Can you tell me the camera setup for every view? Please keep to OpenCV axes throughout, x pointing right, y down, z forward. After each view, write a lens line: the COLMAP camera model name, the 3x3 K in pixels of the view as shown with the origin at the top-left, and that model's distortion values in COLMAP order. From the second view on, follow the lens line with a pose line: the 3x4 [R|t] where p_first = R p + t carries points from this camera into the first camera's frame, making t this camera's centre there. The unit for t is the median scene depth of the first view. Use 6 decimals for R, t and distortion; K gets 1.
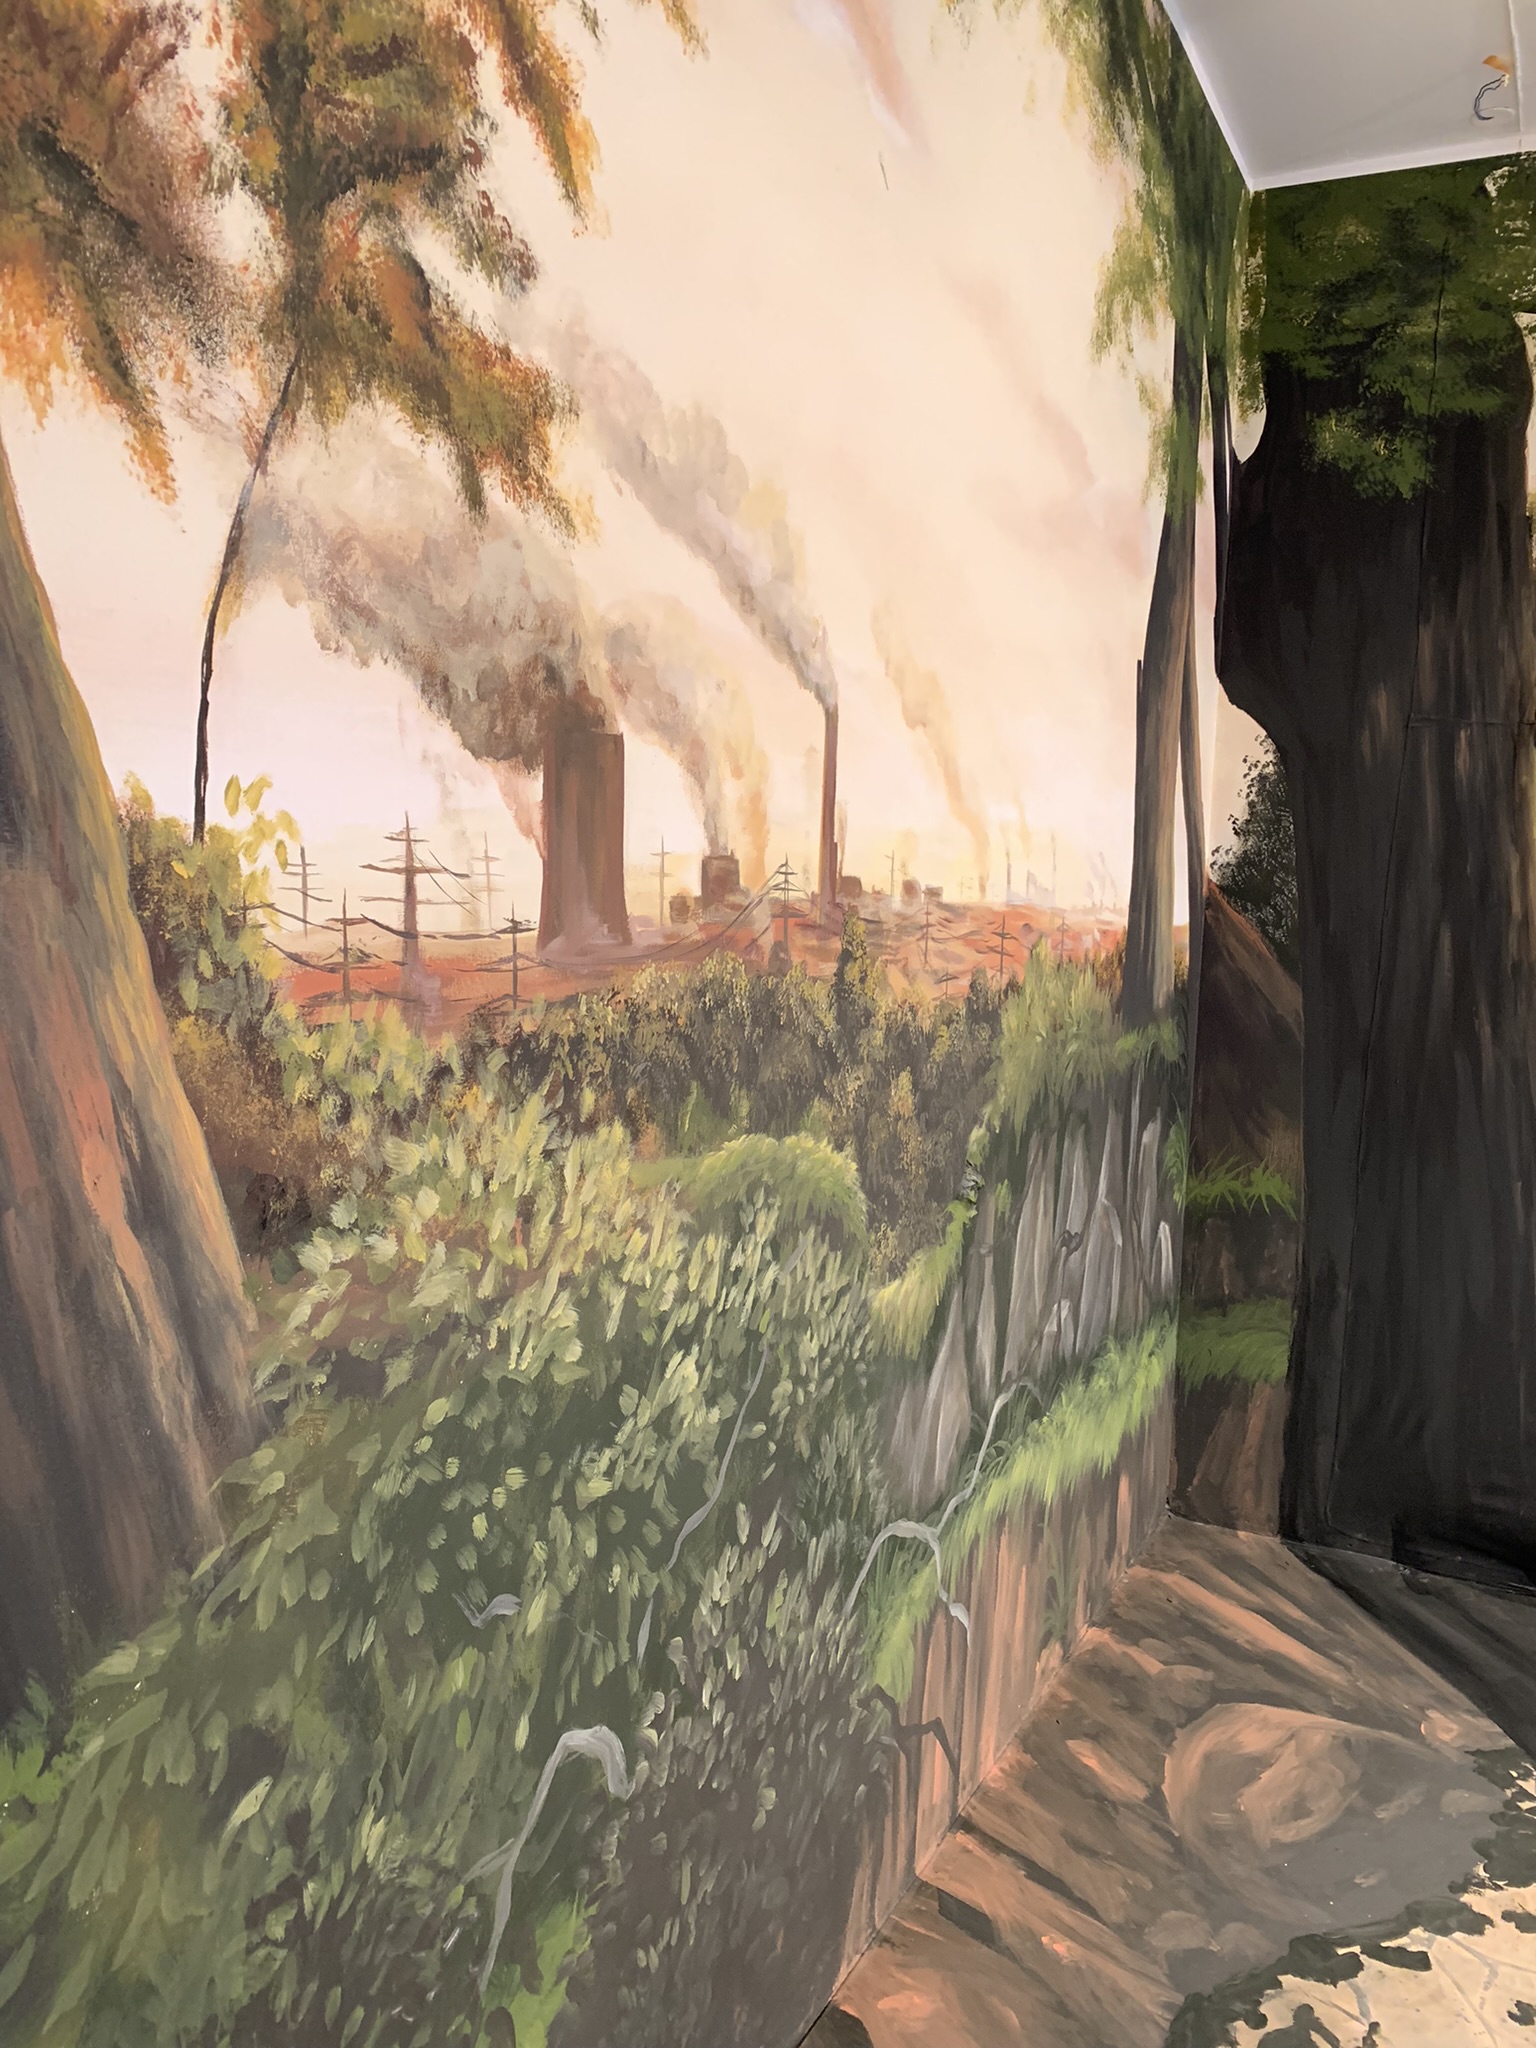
lens RADIAL K [[1563.3, 0, 793.2], [0, 1563.3, 1004.6], [0, 0, 1]] dist [0.034714, -0.045683]
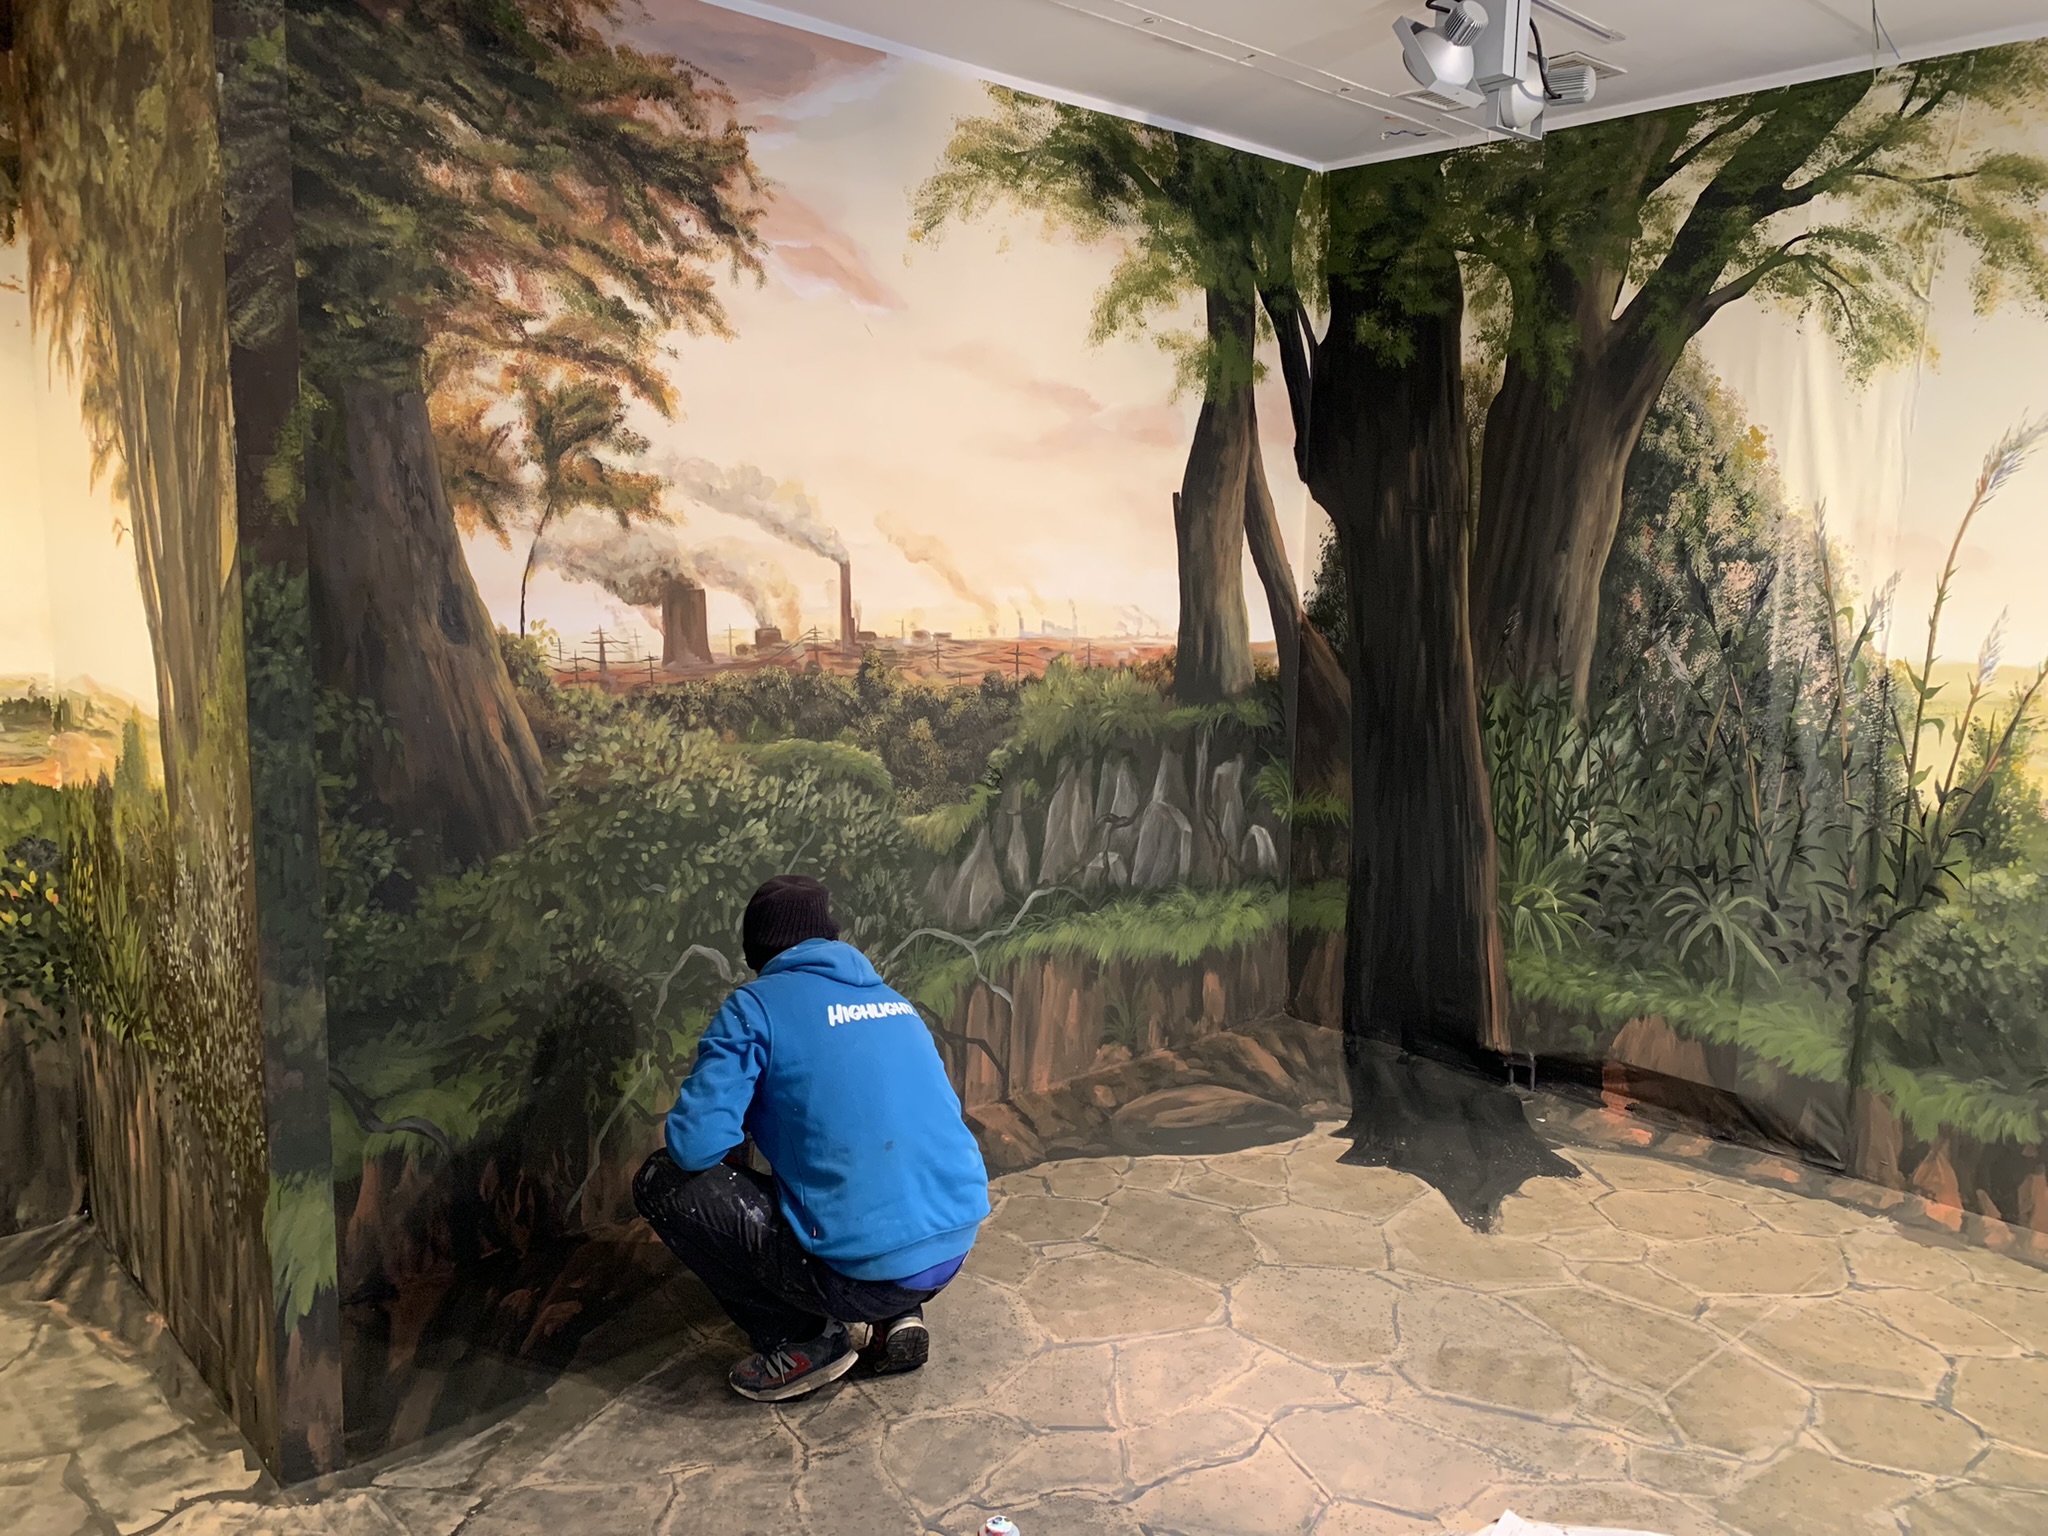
lens RADIAL K [[1563.3, 0, 1044.5], [0, 1563.3, 749.4], [0, 0, 1]] dist [0.034714, -0.045683]
pose [[0.937300, 0.023899, -0.347702, 1.157265], [-0.010585, 0.999138, 0.040141, -0.003120], [0.348362, -0.033944, 0.936745, -1.143587]]
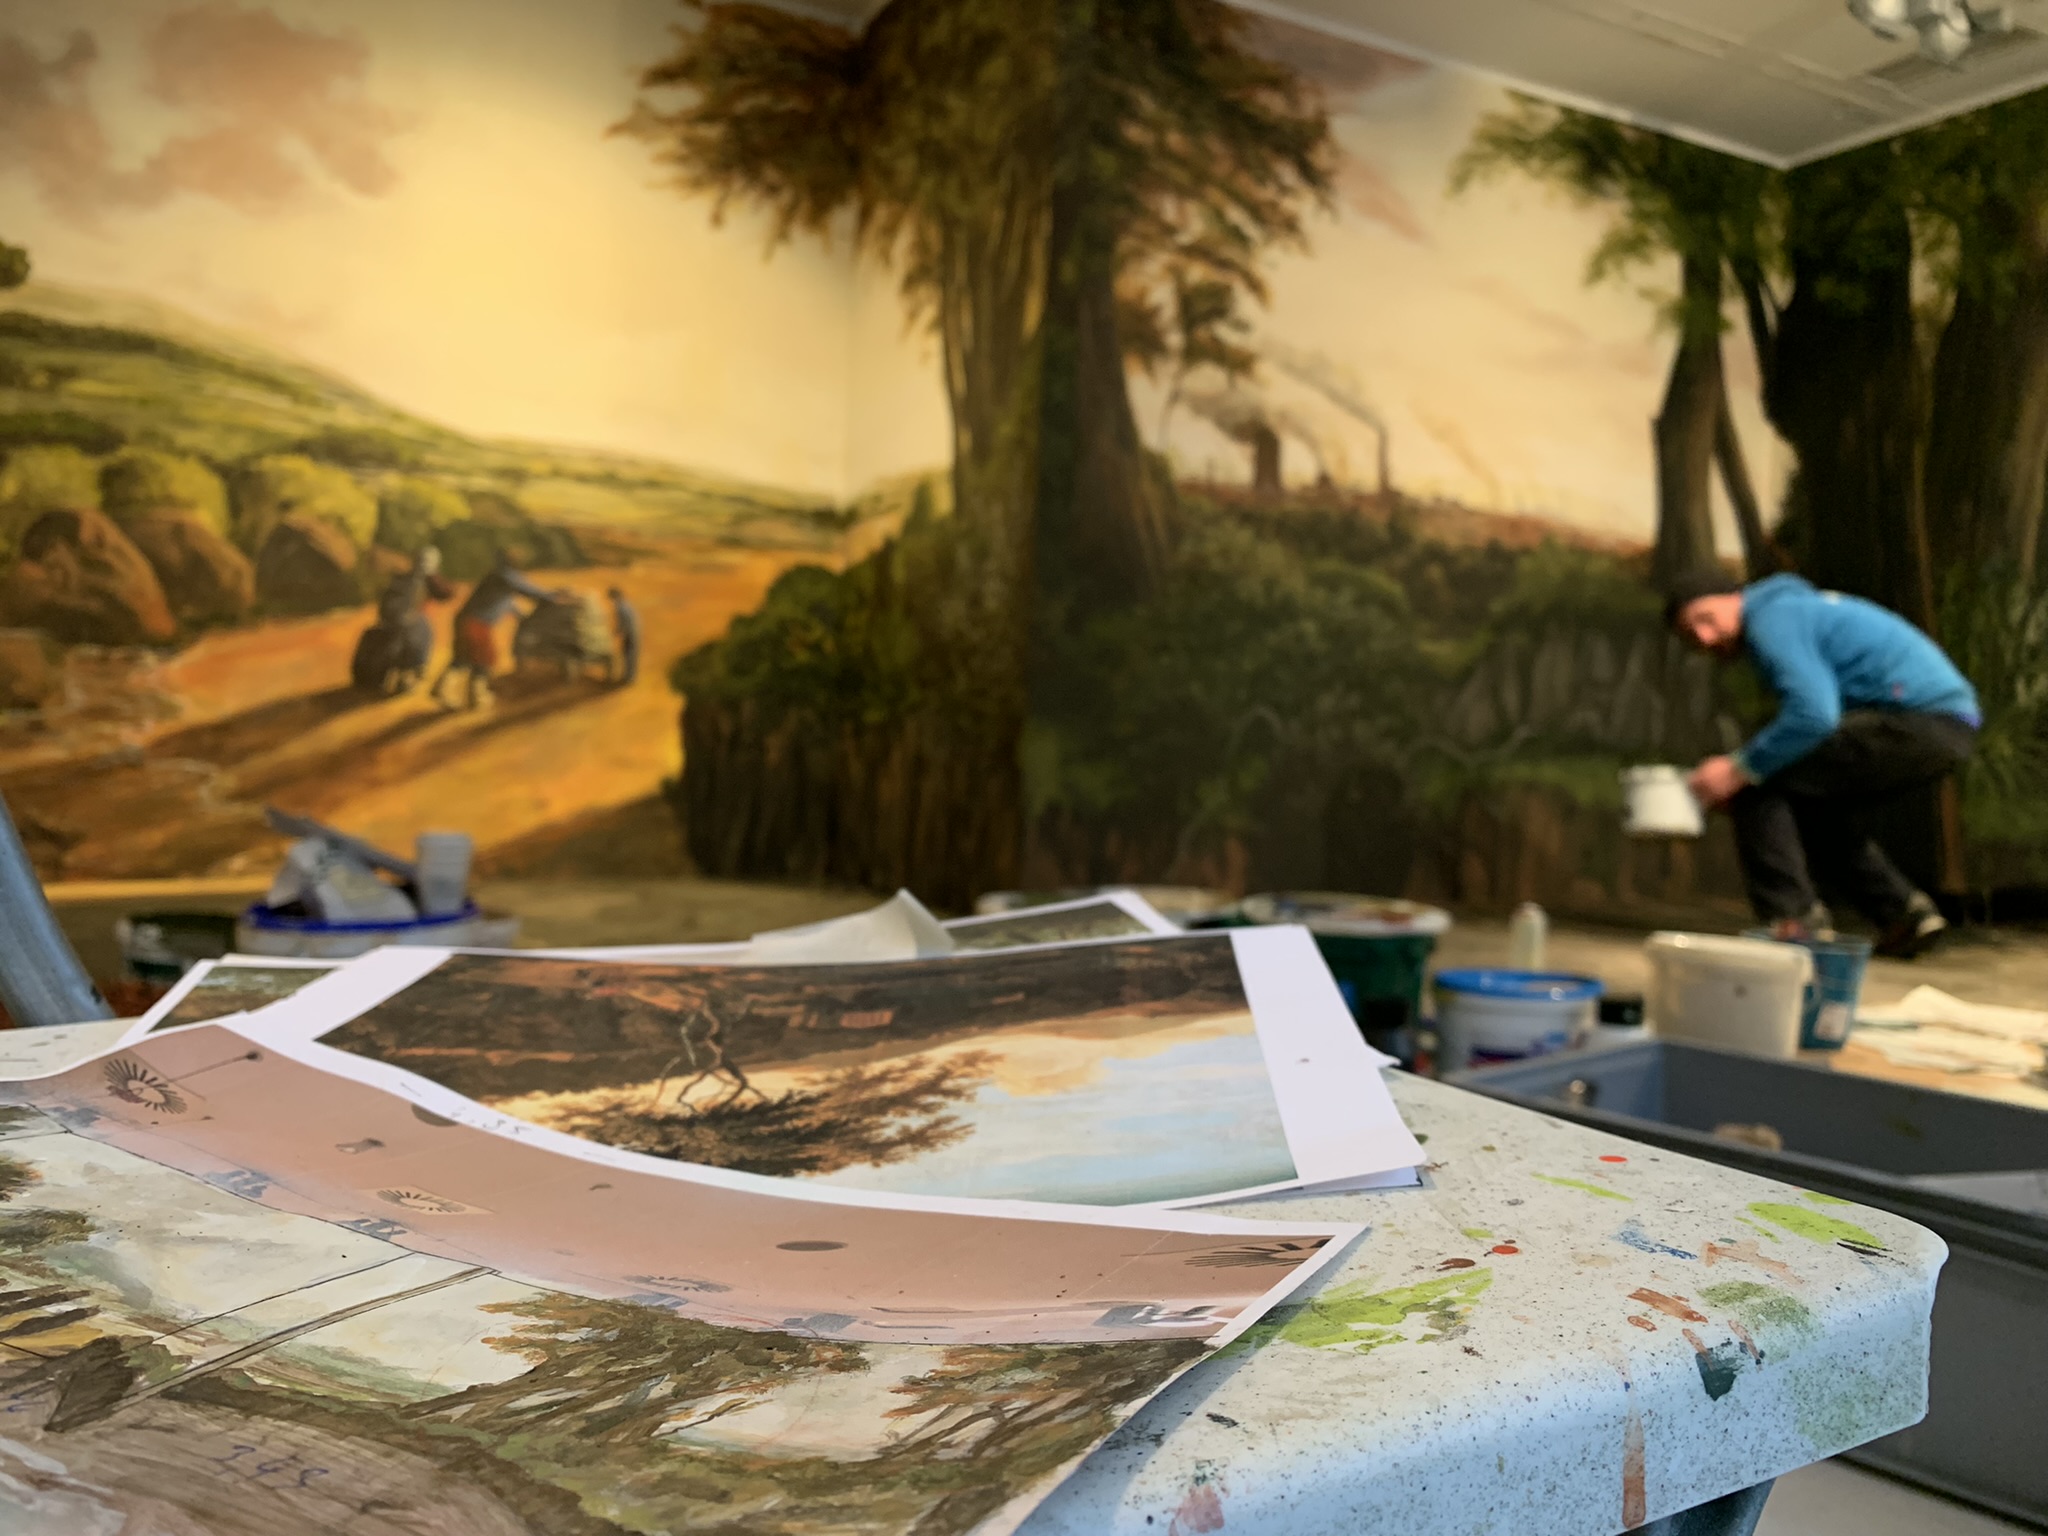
lens RADIAL K [[1633.0, 0, 1036.9], [0, 1633.0, 758.4], [0, 0, 1]] dist [0.008791, -0.024998]
pose [[0.811497, -0.000235, -0.584356, 1.377342], [-0.061354, 0.994439, -0.085602, 0.783082], [0.581126, 0.105318, 0.806970, -1.968147]]
